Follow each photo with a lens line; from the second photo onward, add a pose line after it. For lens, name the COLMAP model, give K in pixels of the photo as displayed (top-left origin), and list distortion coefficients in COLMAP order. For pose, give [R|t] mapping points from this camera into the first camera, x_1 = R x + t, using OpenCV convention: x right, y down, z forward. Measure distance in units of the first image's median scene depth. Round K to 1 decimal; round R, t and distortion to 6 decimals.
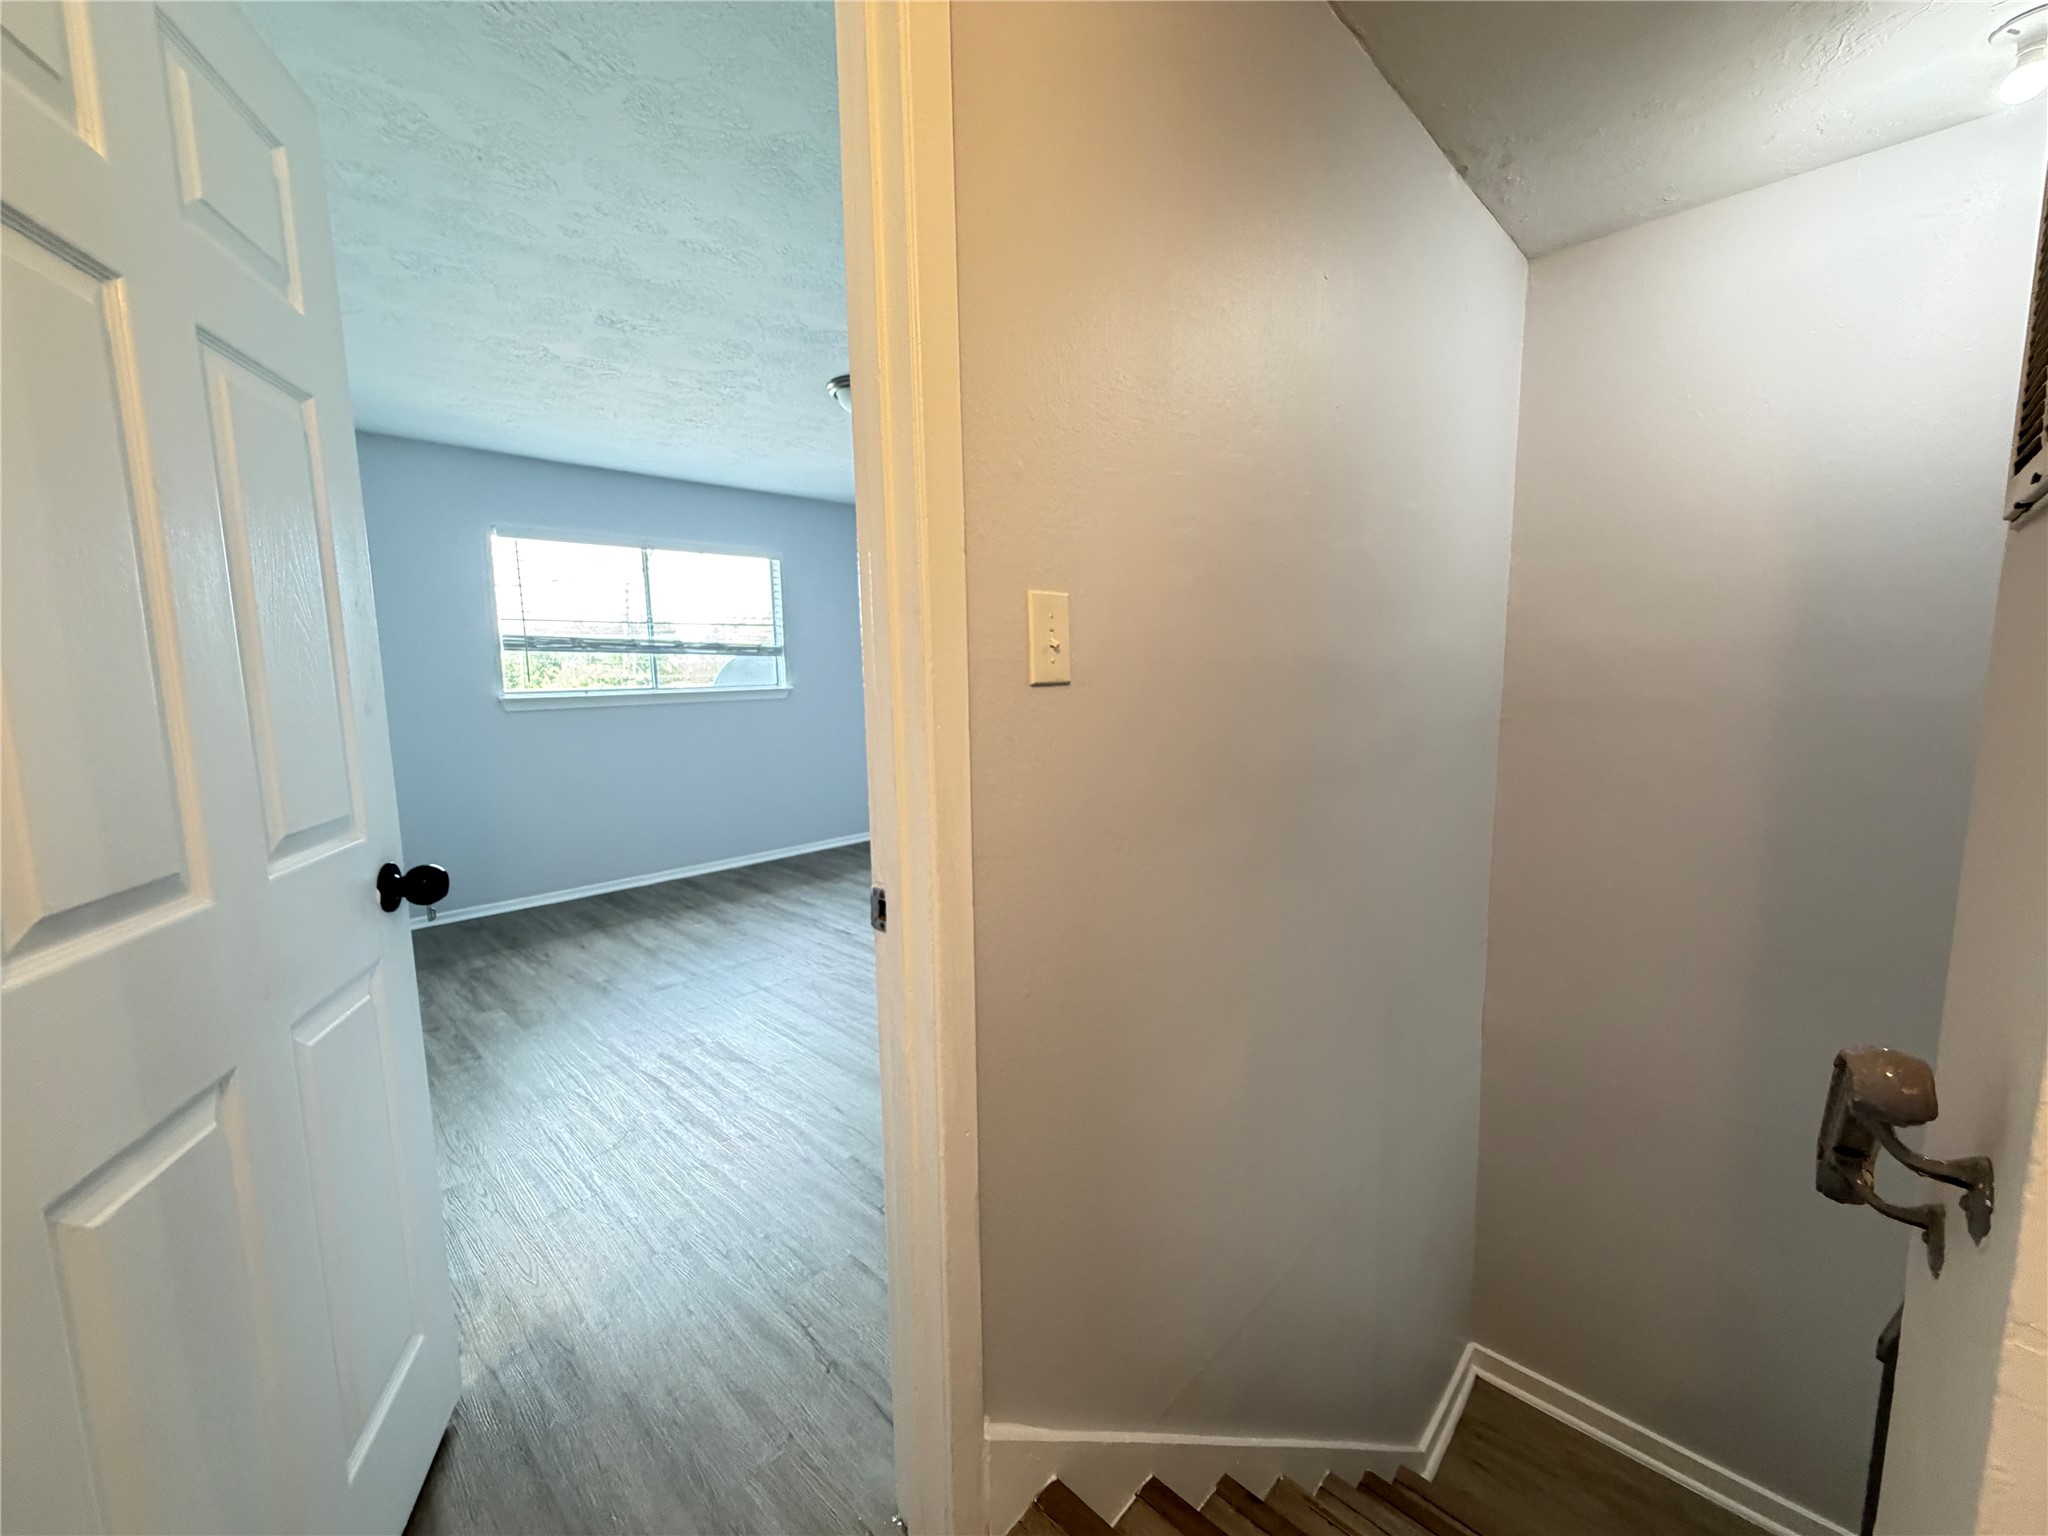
lens RADIAL K [[815.8, 0, 1016.5], [0, 815.8, 766.4], [0, 0, 1]] dist [0.001622, -0.000309]
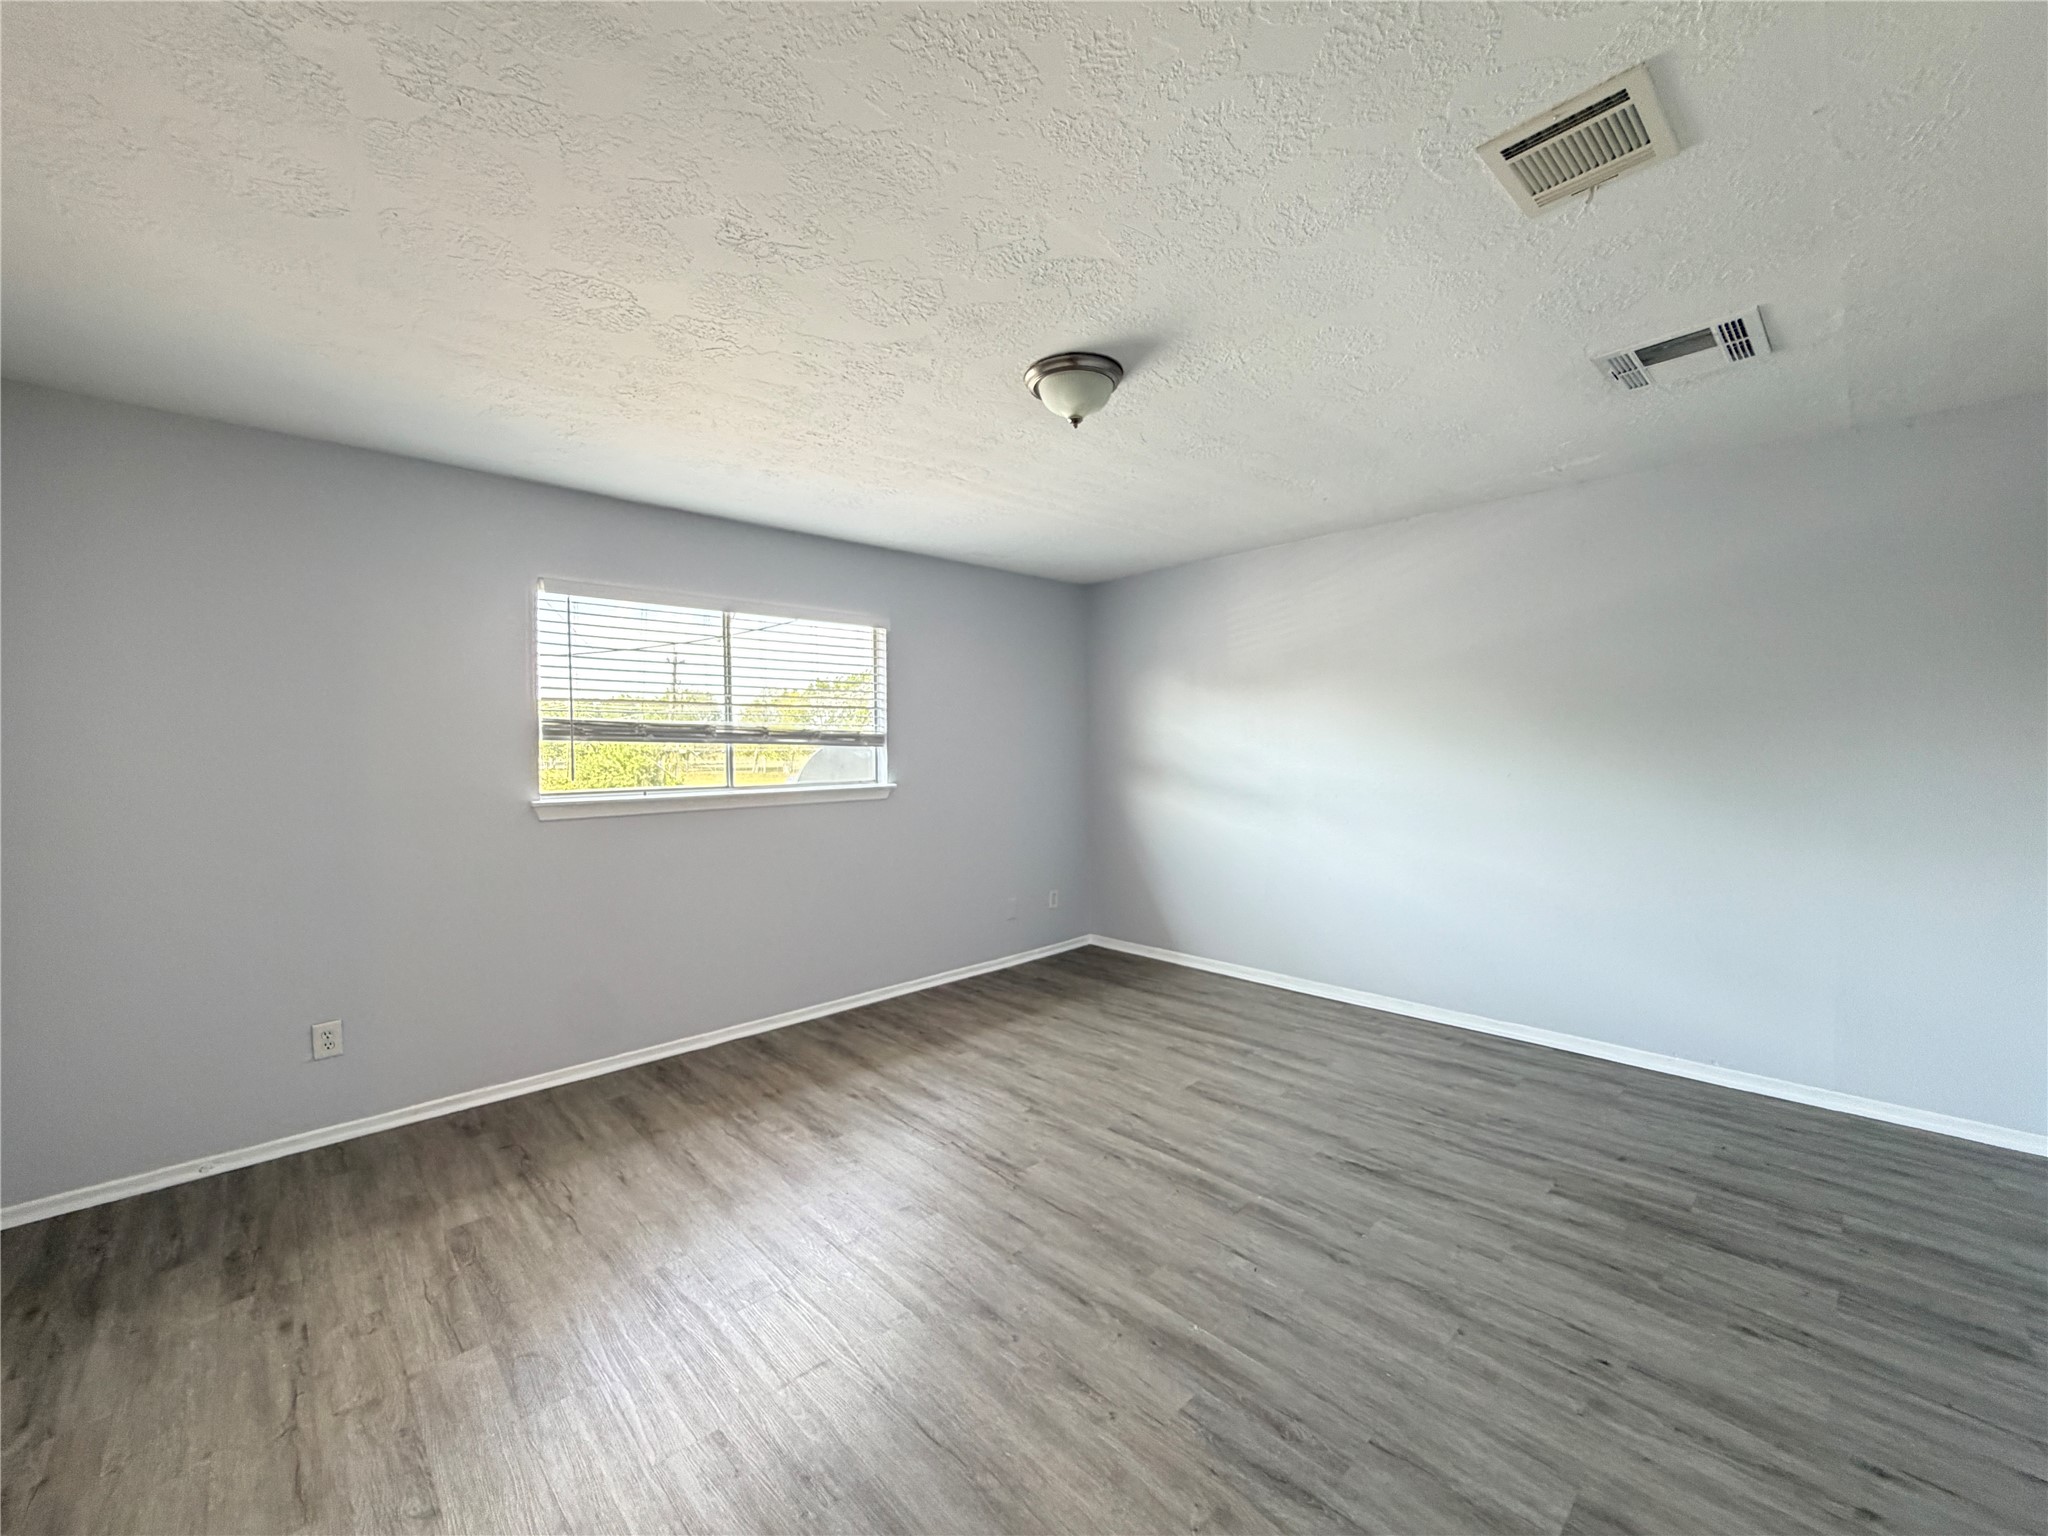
lens RADIAL K [[815.8, 0, 1016.1], [0, 815.8, 768.8], [0, 0, 1]] dist [0.001622, -0.000309]
pose [[0.999162, 0.016600, -0.037401, -0.149848], [-0.019877, 0.995830, -0.089031, -0.052336], [0.035767, 0.089700, 0.995326, 0.247273]]
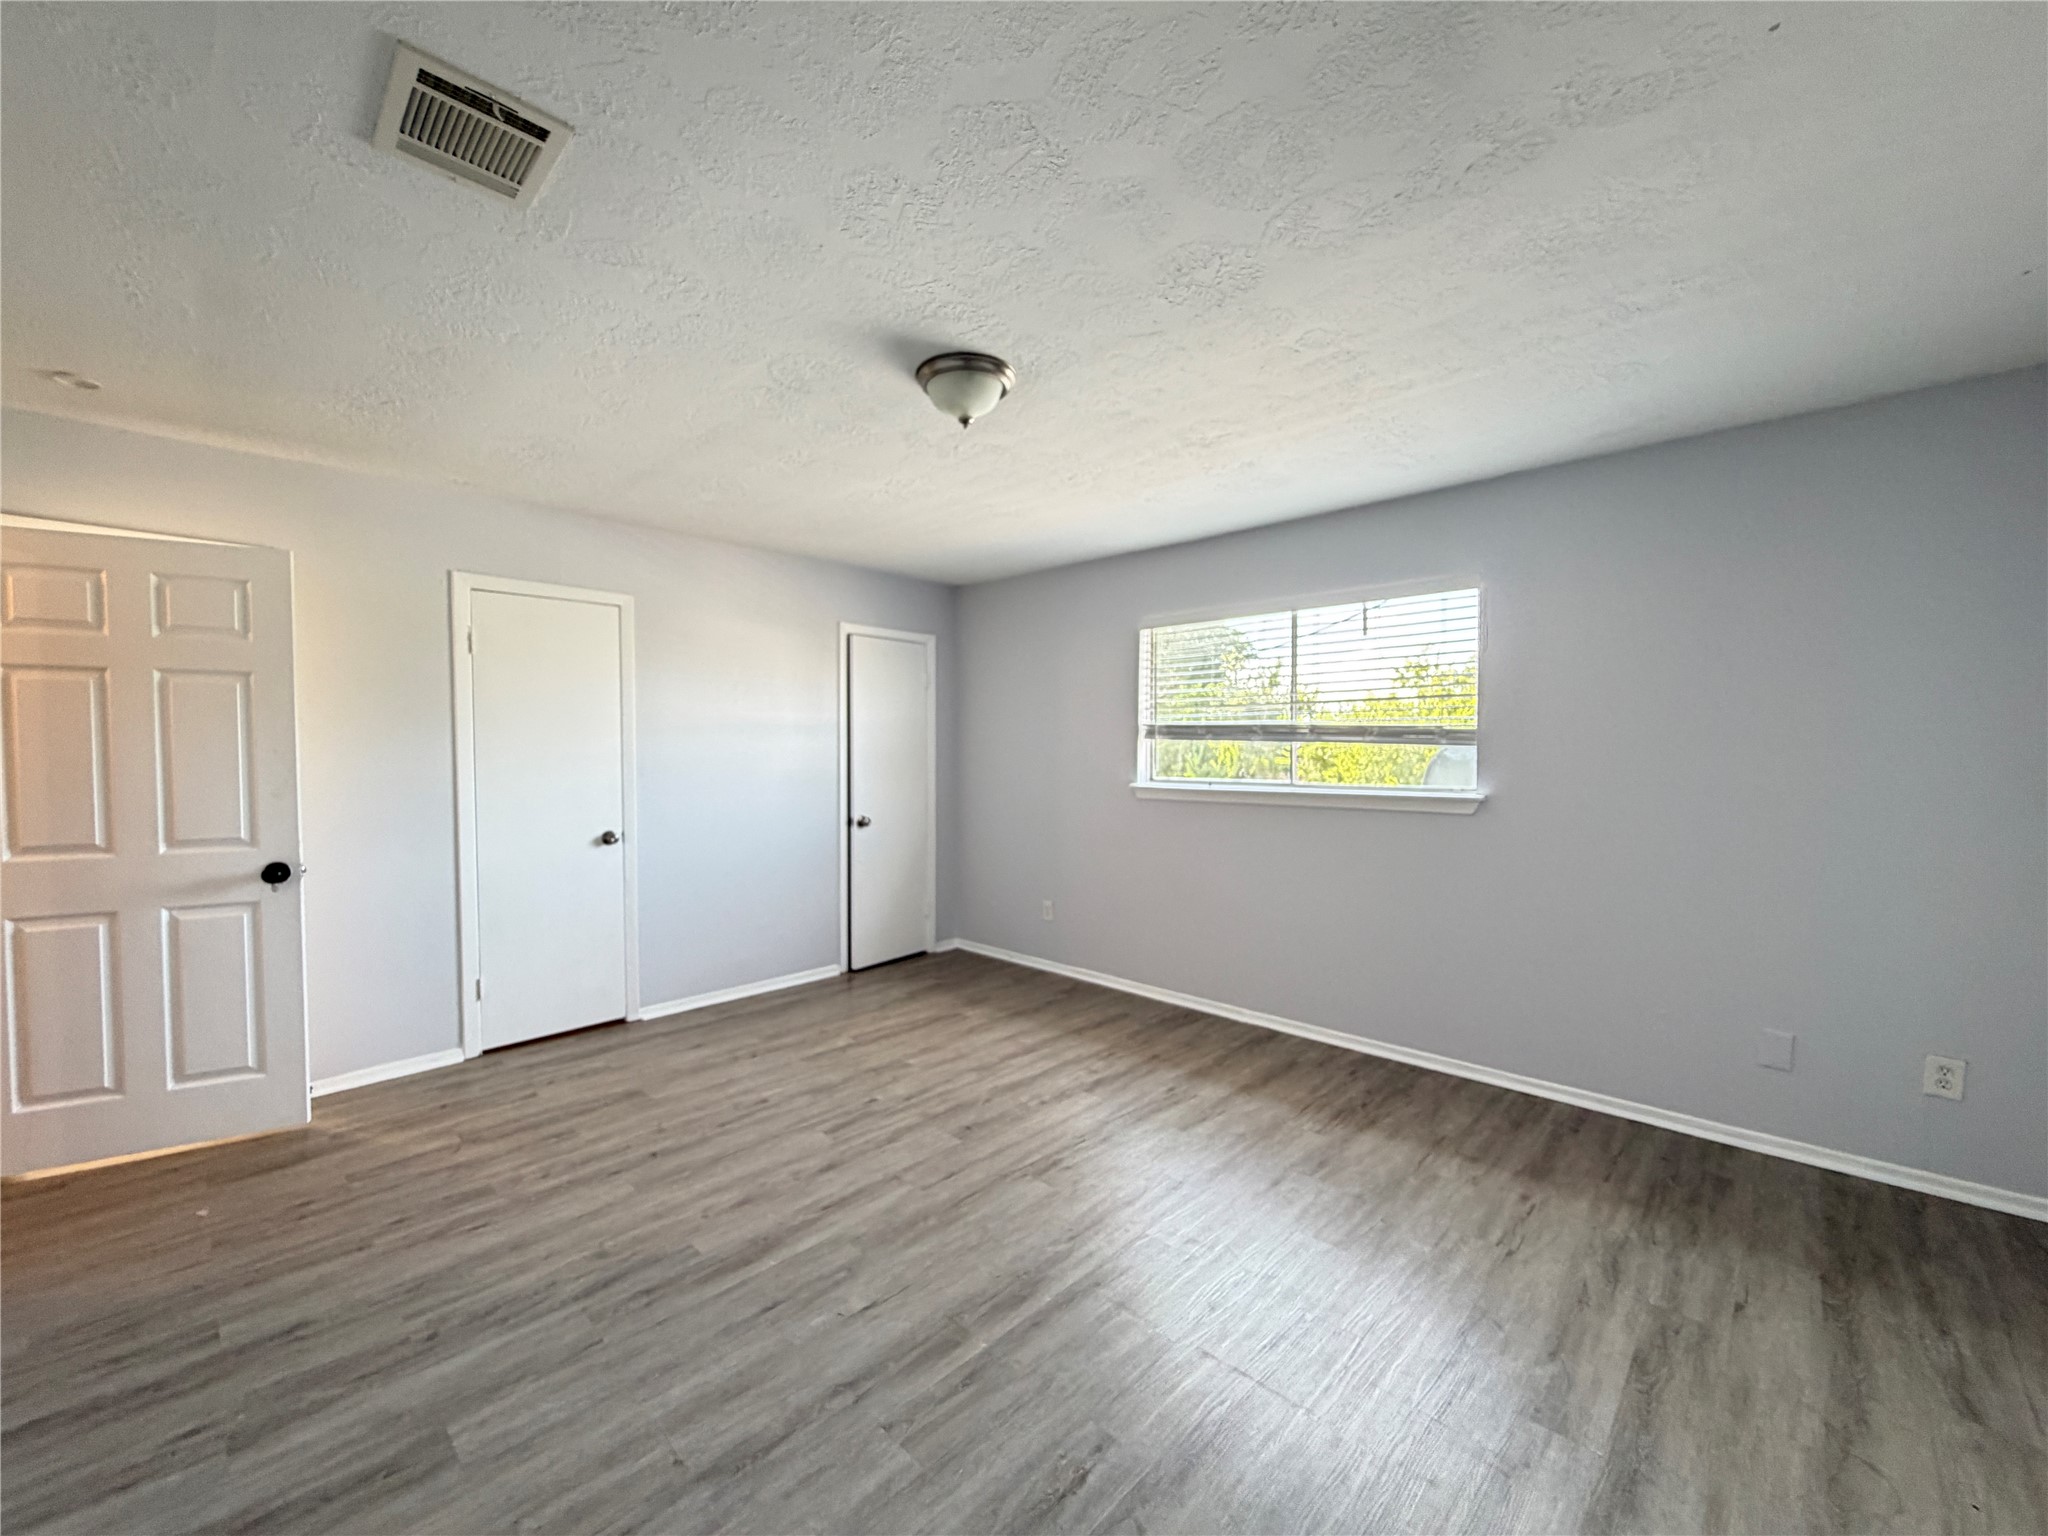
lens RADIAL K [[815.8, 0, 1017.0], [0, 815.8, 768.8], [0, 0, 1]] dist [0.001622, -0.000309]
pose [[0.006356, 0.050033, -0.998727, 0.370615], [-0.115636, 0.992084, 0.048964, -0.126929], [0.993271, 0.115178, 0.012091, 0.774722]]
